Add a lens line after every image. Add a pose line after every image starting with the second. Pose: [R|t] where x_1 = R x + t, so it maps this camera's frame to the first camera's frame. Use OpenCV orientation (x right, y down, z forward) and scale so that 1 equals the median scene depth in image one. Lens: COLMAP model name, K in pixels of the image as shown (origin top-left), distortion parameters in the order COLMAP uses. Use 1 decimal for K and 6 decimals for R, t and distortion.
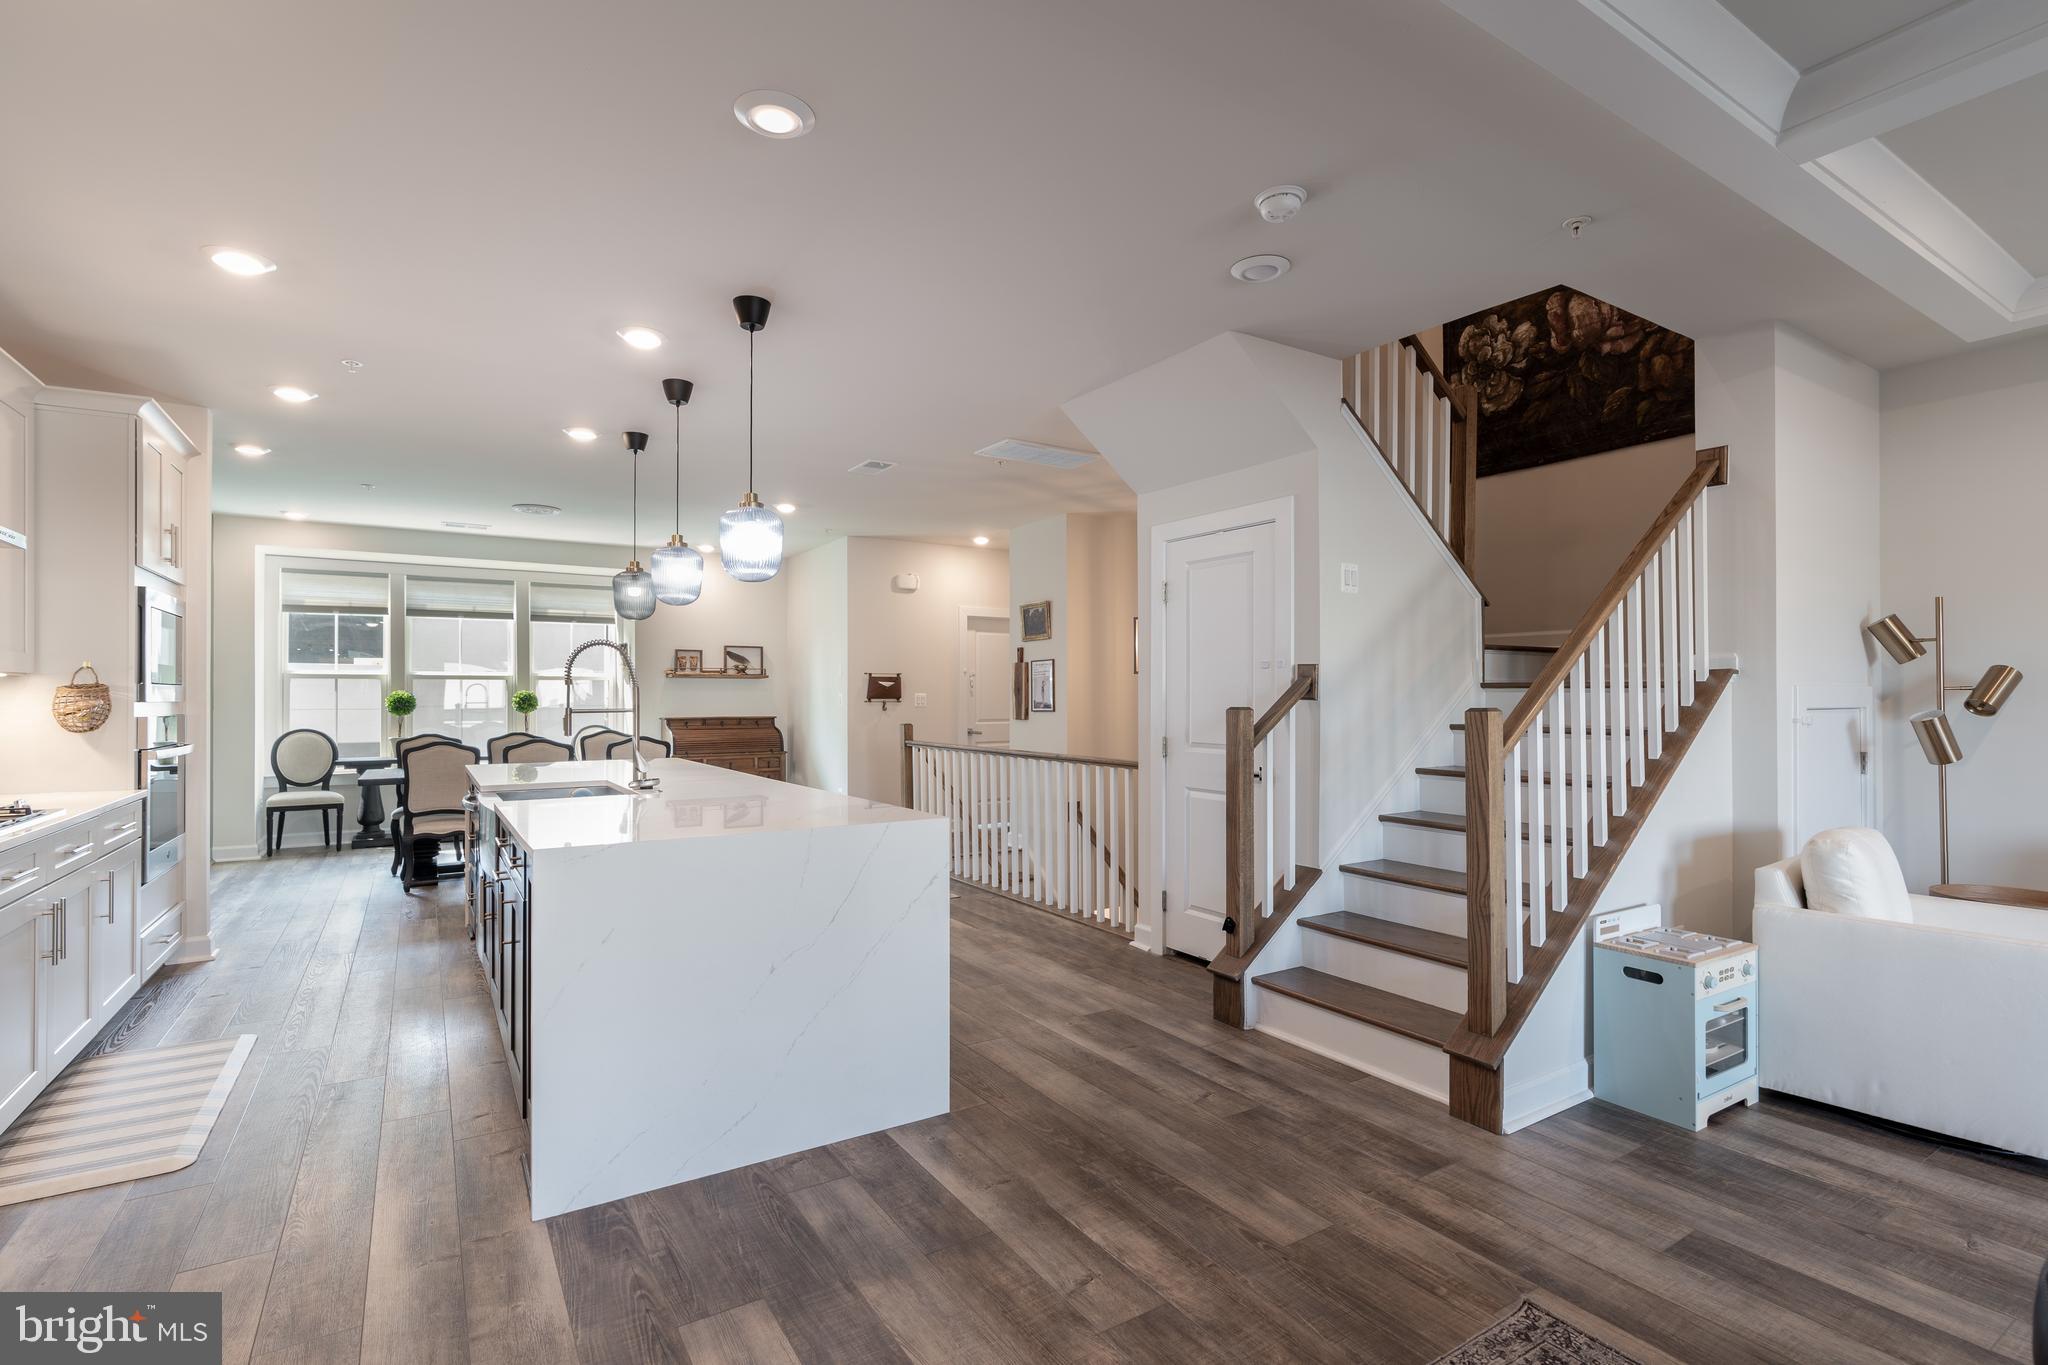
lens RADIAL K [[951.6, 0, 1039.1], [0, 951.6, 681.4], [0, 0, 1]] dist [-0.005967, 0.001277]
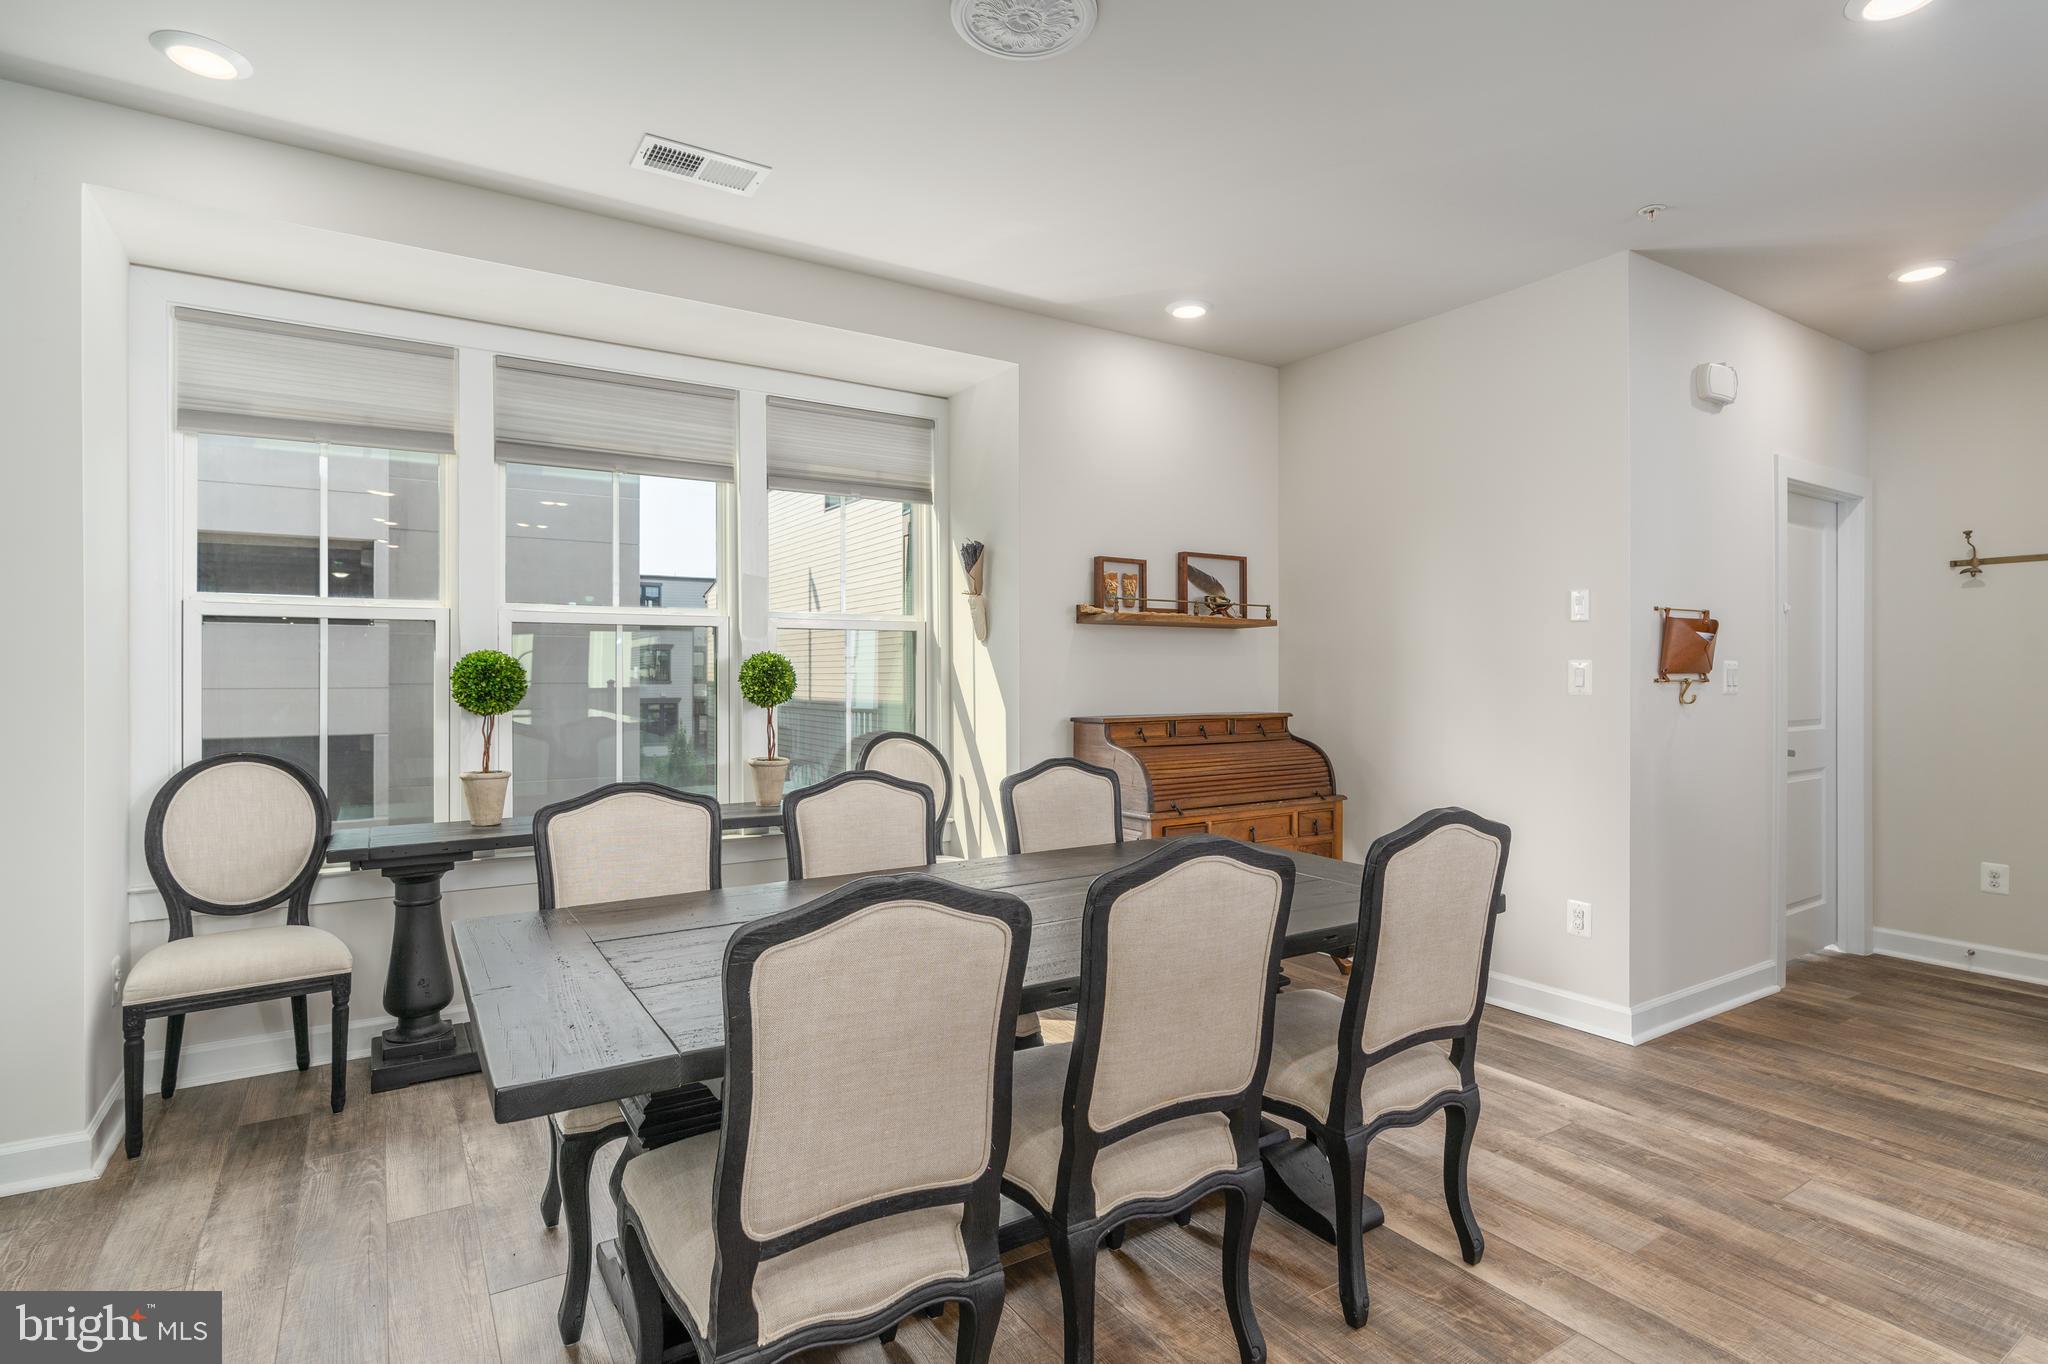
lens RADIAL K [[1040.3, 0, 1031.7], [0, 1040.3, 681.2], [0, 0, 1]] dist [-0.009971, 0.001952]
pose [[0.999915, 0.002959, -0.012672, -0.468497], [-0.002612, 0.999622, 0.027351, 0.010928], [0.012748, -0.027316, 0.999546, 0.613167]]
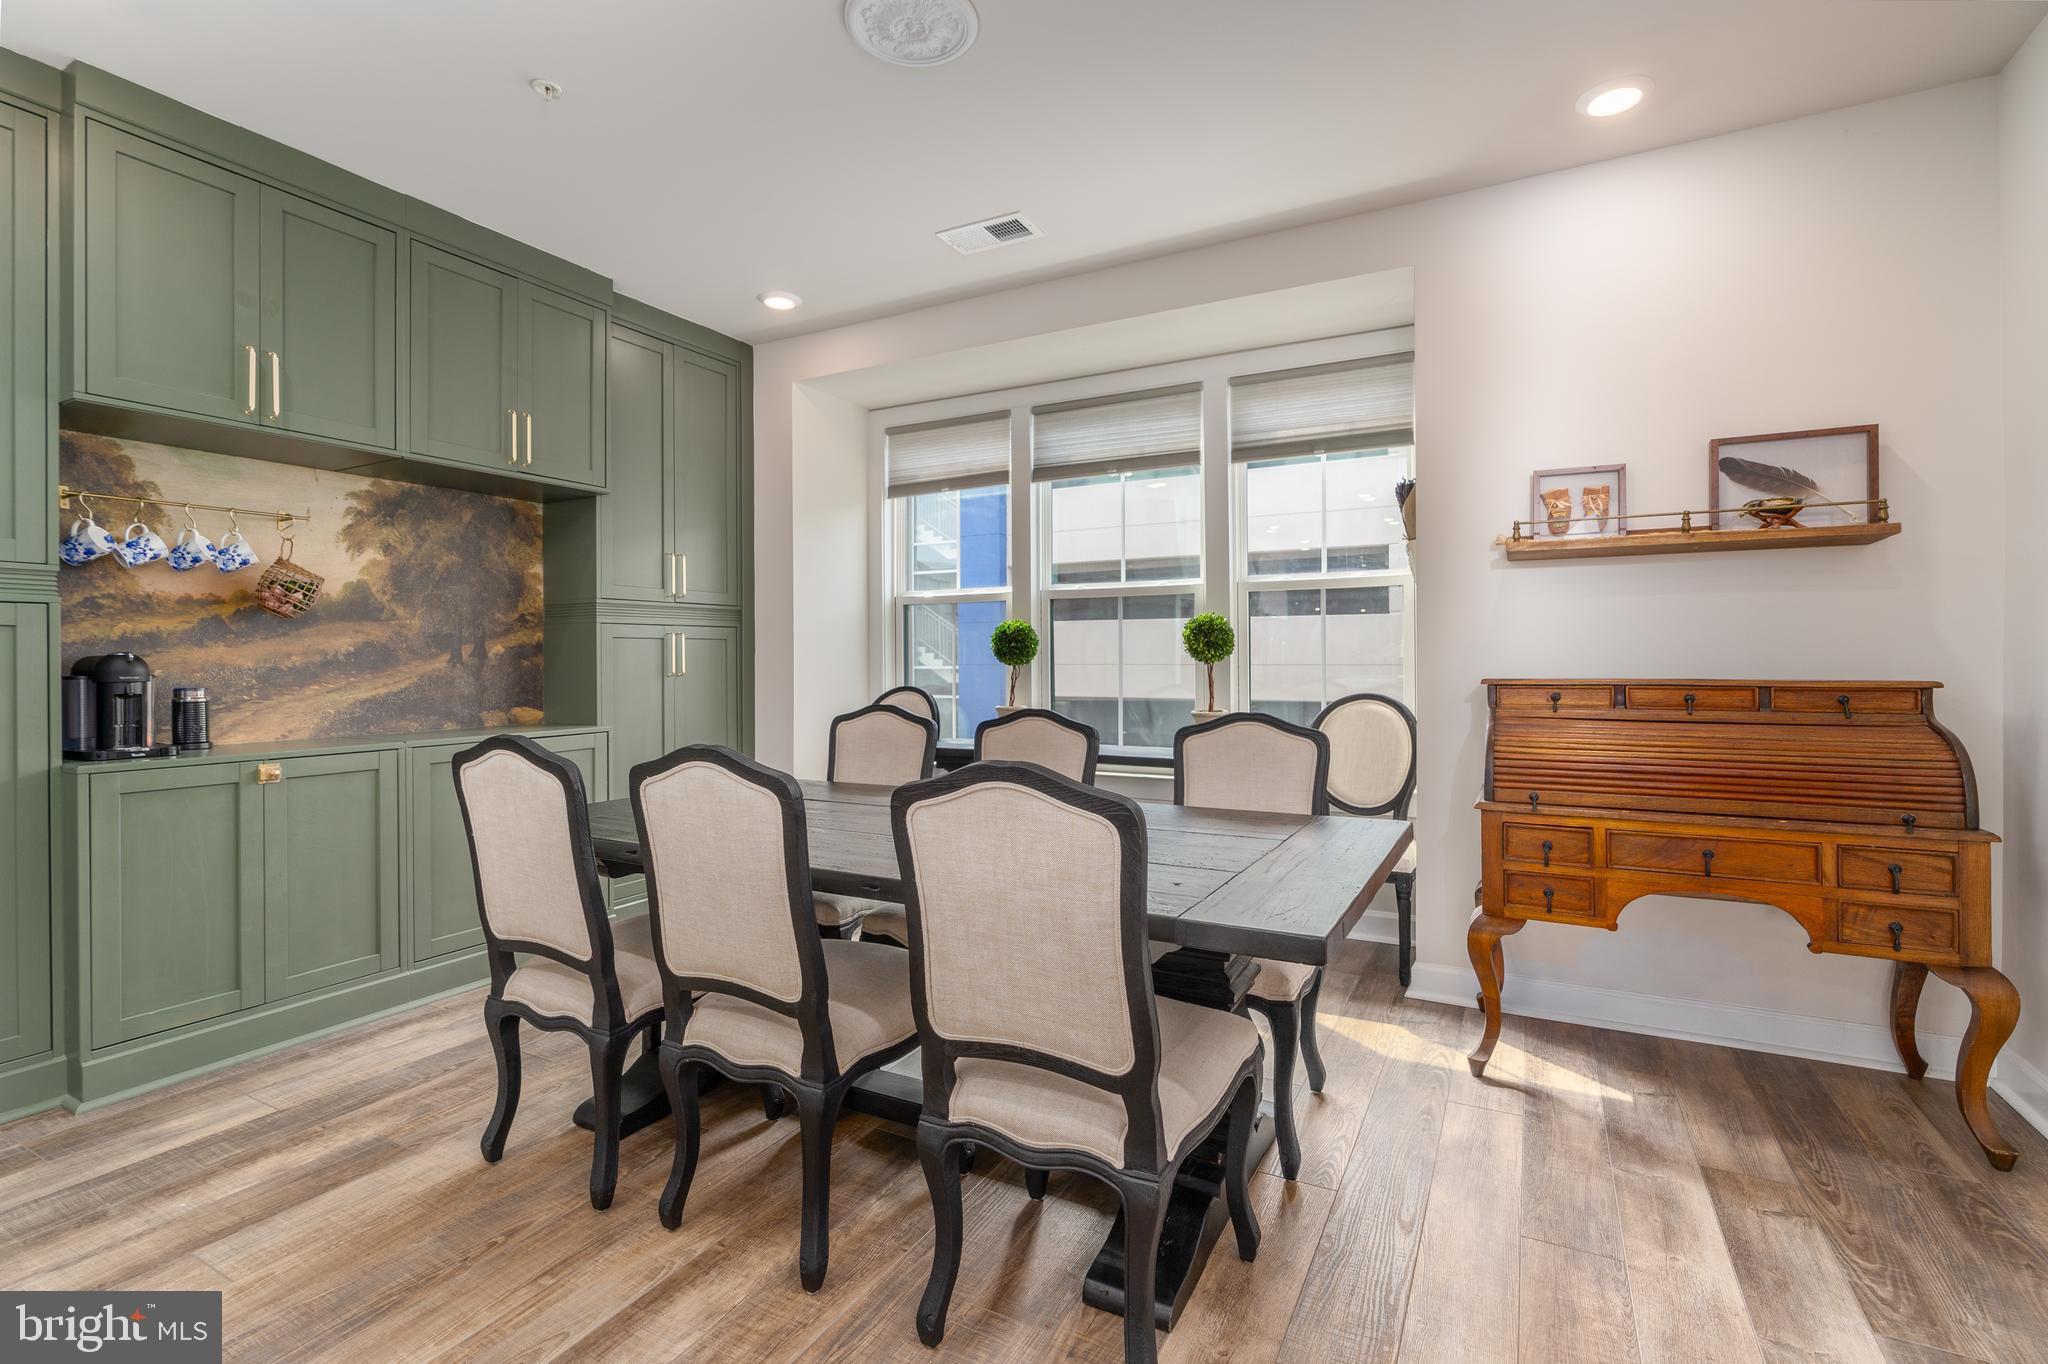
lens RADIAL K [[951.6, 0, 1007.1], [0, 951.6, 661.4], [0, 0, 1]] dist [-0.005967, 0.001277]
pose [[0.464194, 0.001651, -0.885732, -0.200967], [0.018784, 0.999755, 0.011708, 0.028559], [0.885534, -0.022072, 0.464049, 0.789994]]
